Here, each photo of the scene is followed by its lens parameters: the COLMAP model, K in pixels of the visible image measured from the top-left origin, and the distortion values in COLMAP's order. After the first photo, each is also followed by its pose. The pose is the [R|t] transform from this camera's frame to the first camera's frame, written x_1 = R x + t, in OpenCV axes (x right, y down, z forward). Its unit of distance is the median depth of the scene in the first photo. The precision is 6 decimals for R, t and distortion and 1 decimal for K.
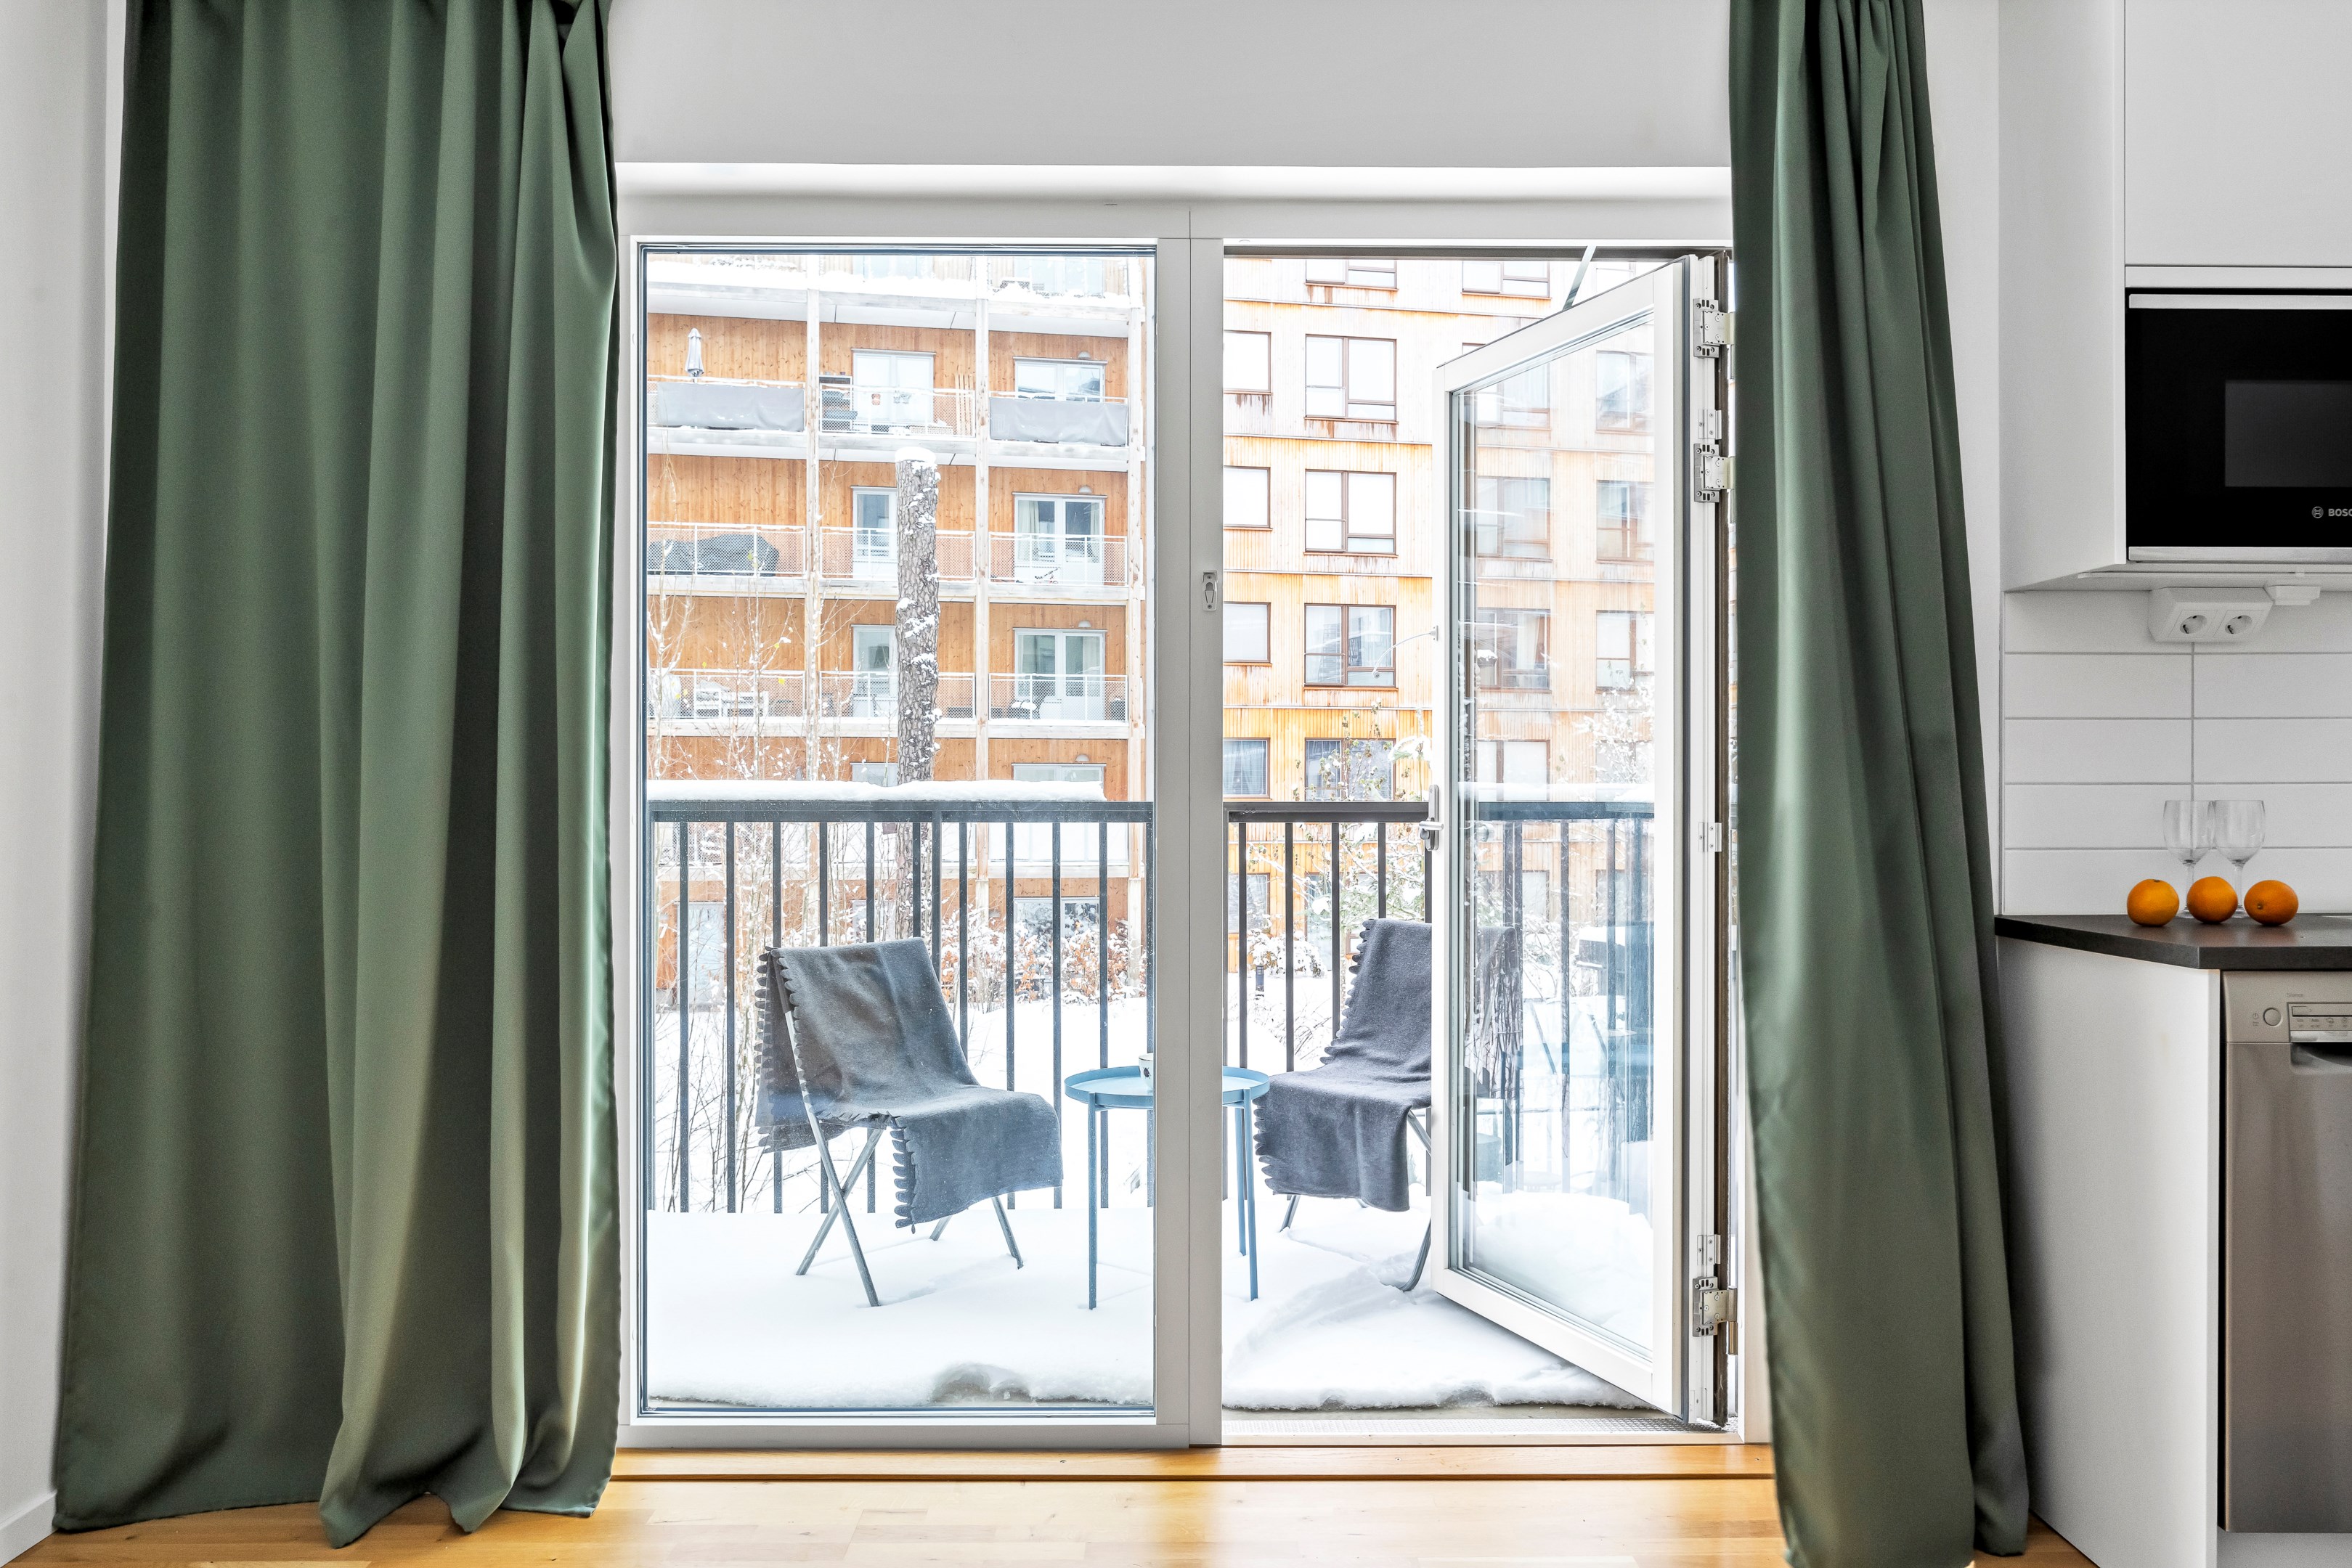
lens RADIAL K [[1844.6, 0, 1176.0], [0, 1844.6, 784.0], [0, 0, 1]] dist [-0.027910, -0.002395]
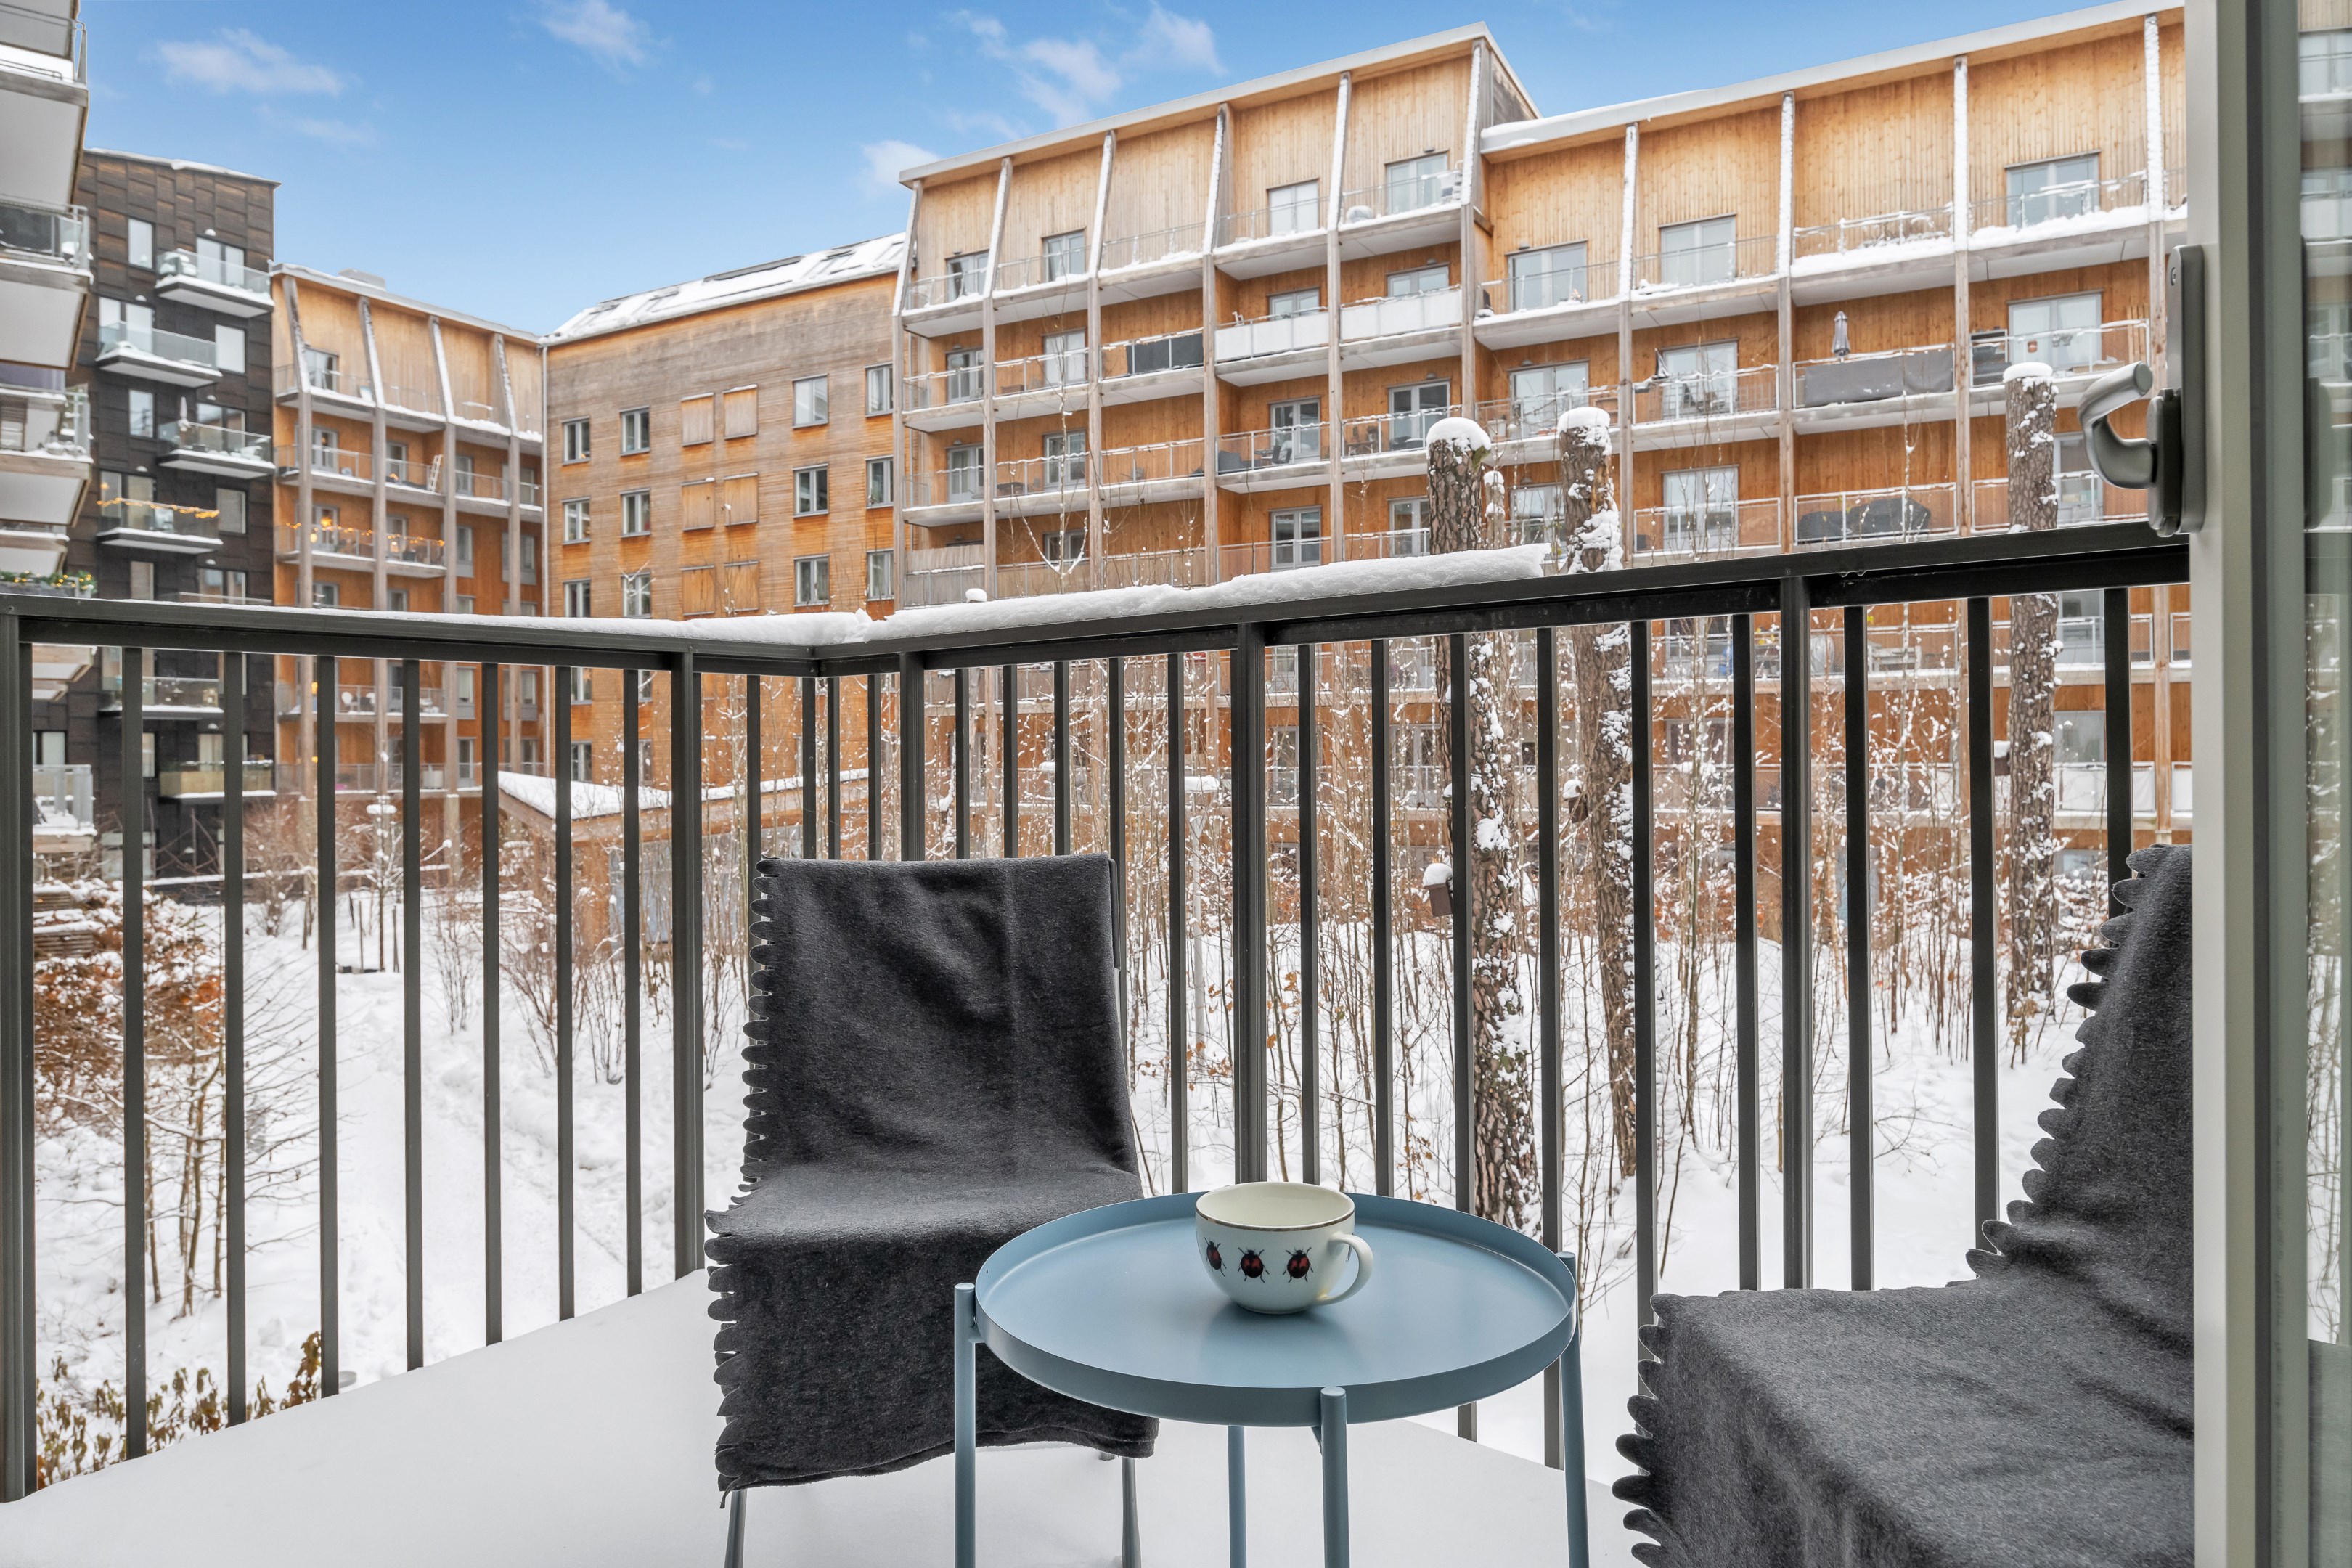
lens RADIAL K [[1492.5, 0, 1188.3], [0, 1492.5, 755.2], [0, 0, 1]] dist [-0.004835, -0.000074]
pose [[0.754910, -0.008517, -0.655773, 0.019240], [0.011338, 0.999936, 0.000065, 0.007081], [0.655731, -0.007484, 0.754958, 0.088067]]
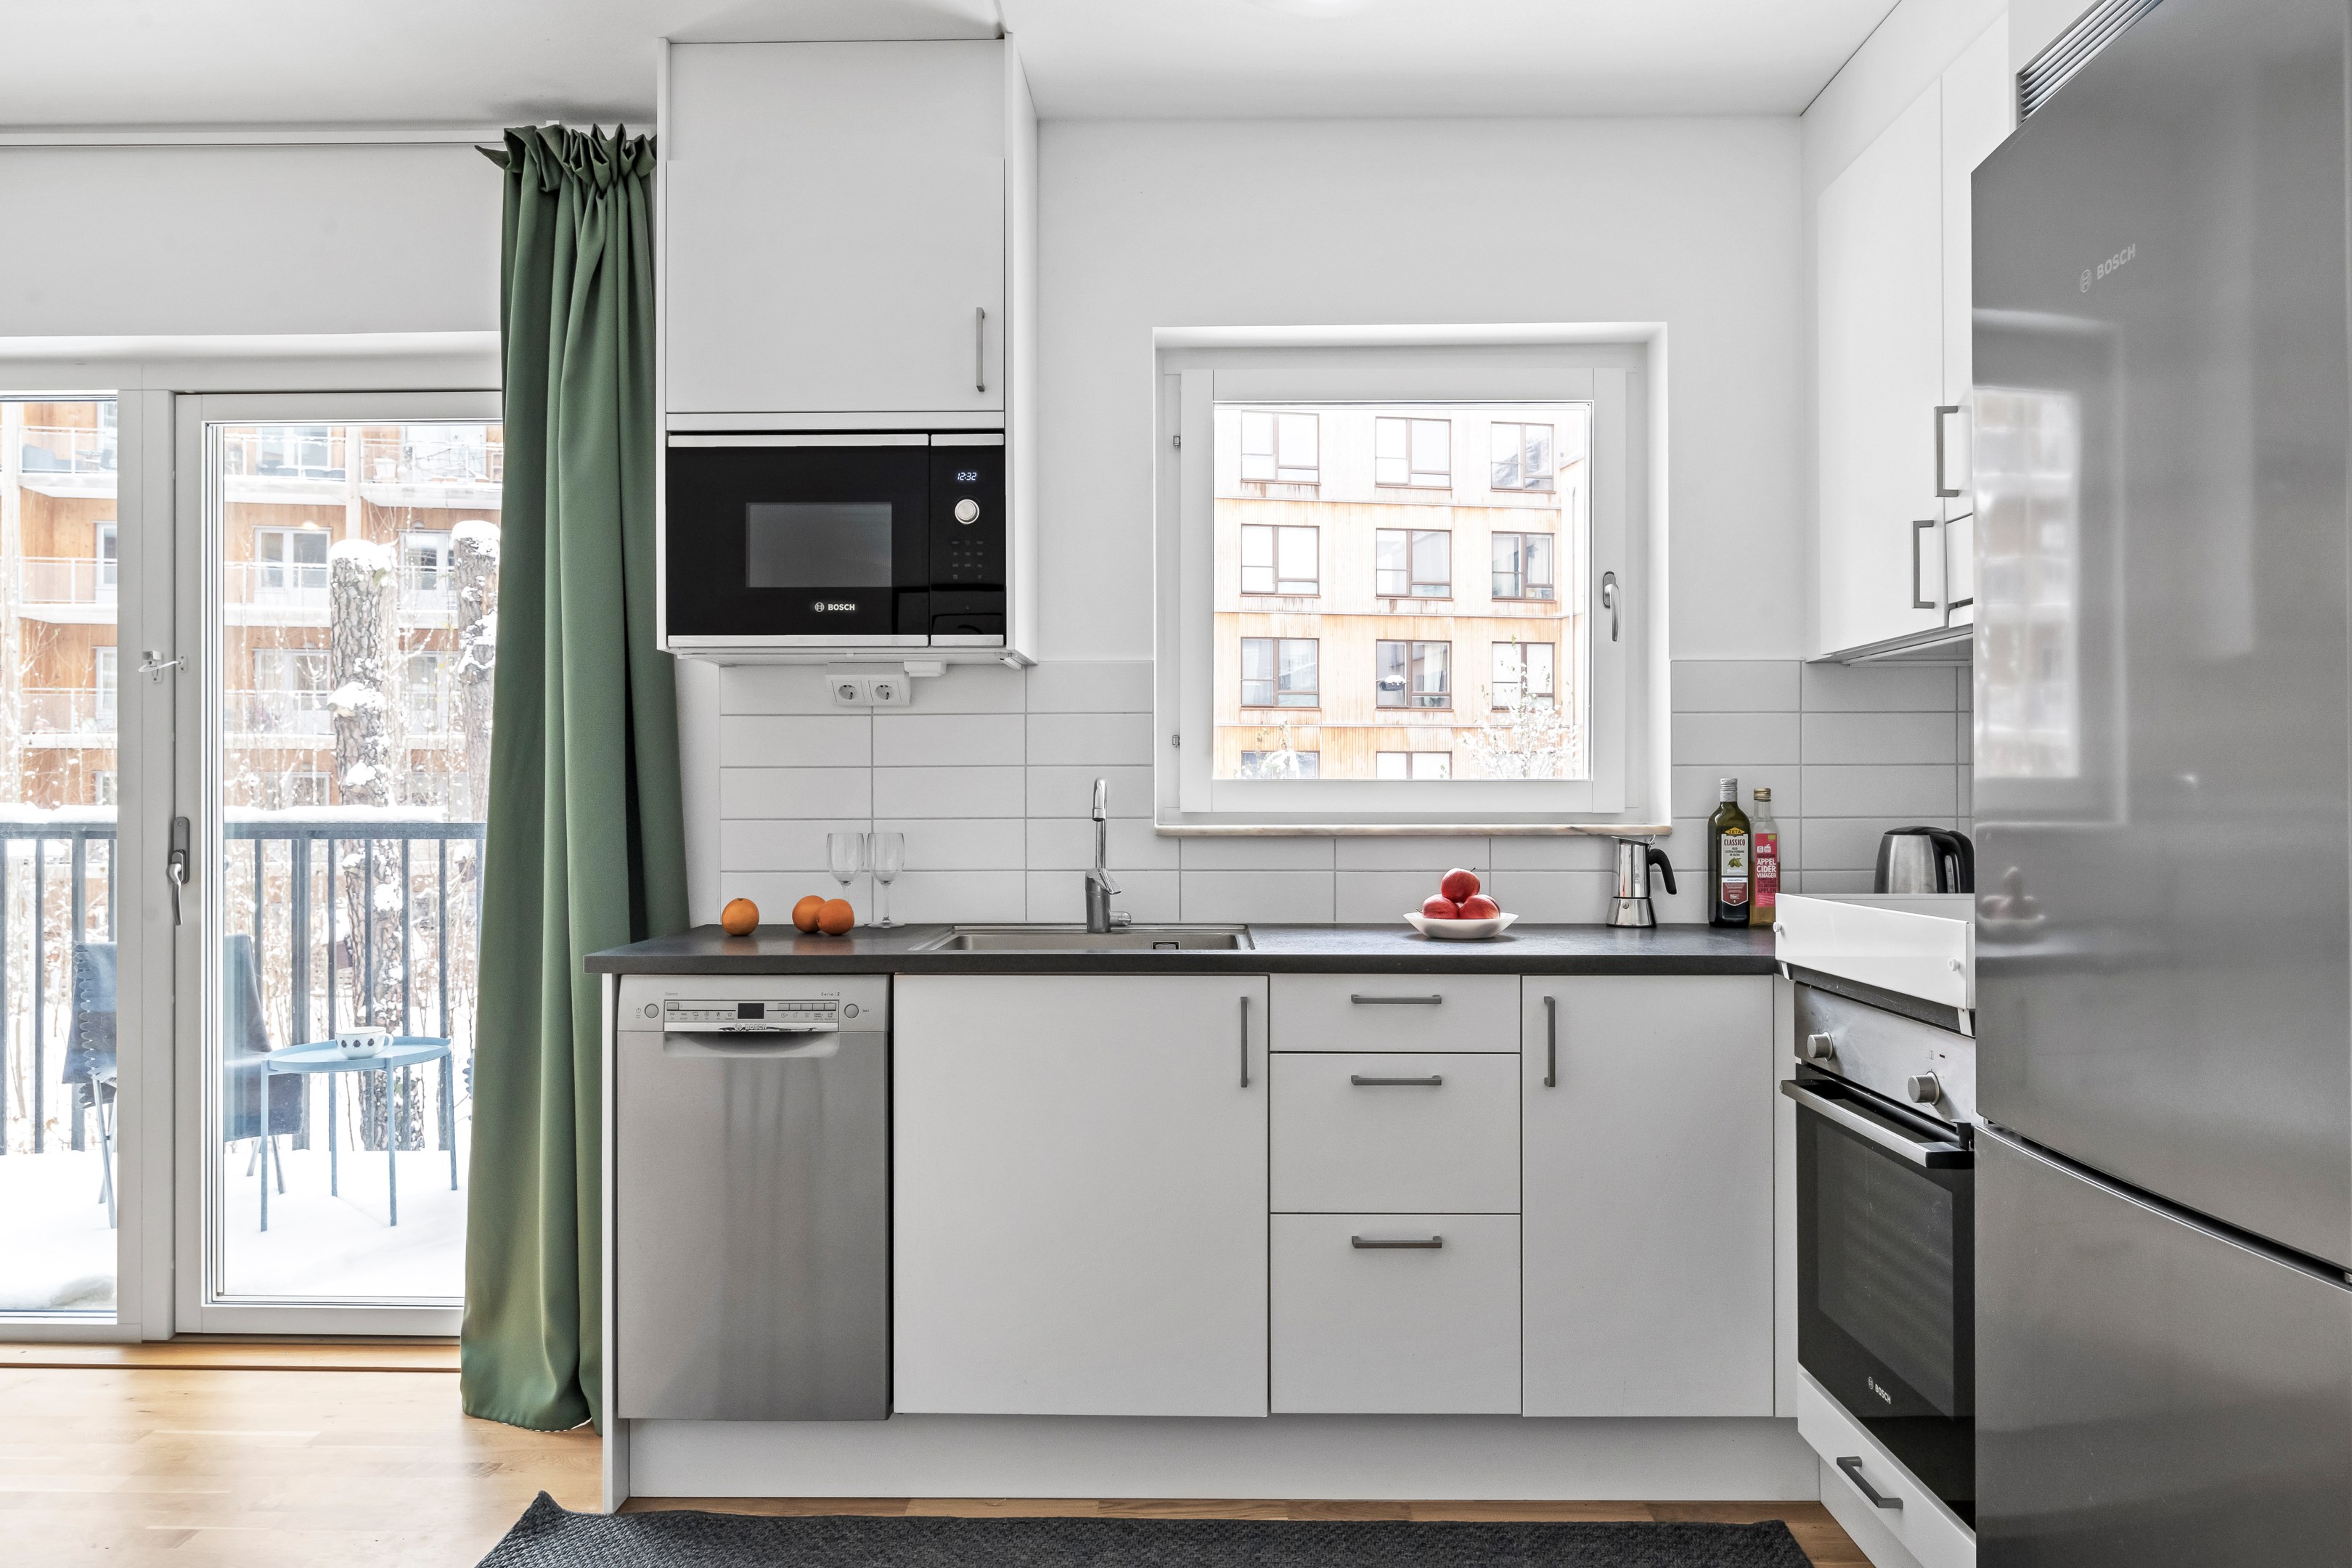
lens RADIAL K [[1556.9, 0, 1176.0], [0, 1556.9, 784.0], [0, 0, 1]] dist [-0.000381, 0.002265]
pose [[0.999358, -0.002249, -0.035748, 0.066689], [0.002192, 0.999996, -0.001643, -0.001844], [0.035752, 0.001564, 0.999359, -0.004442]]
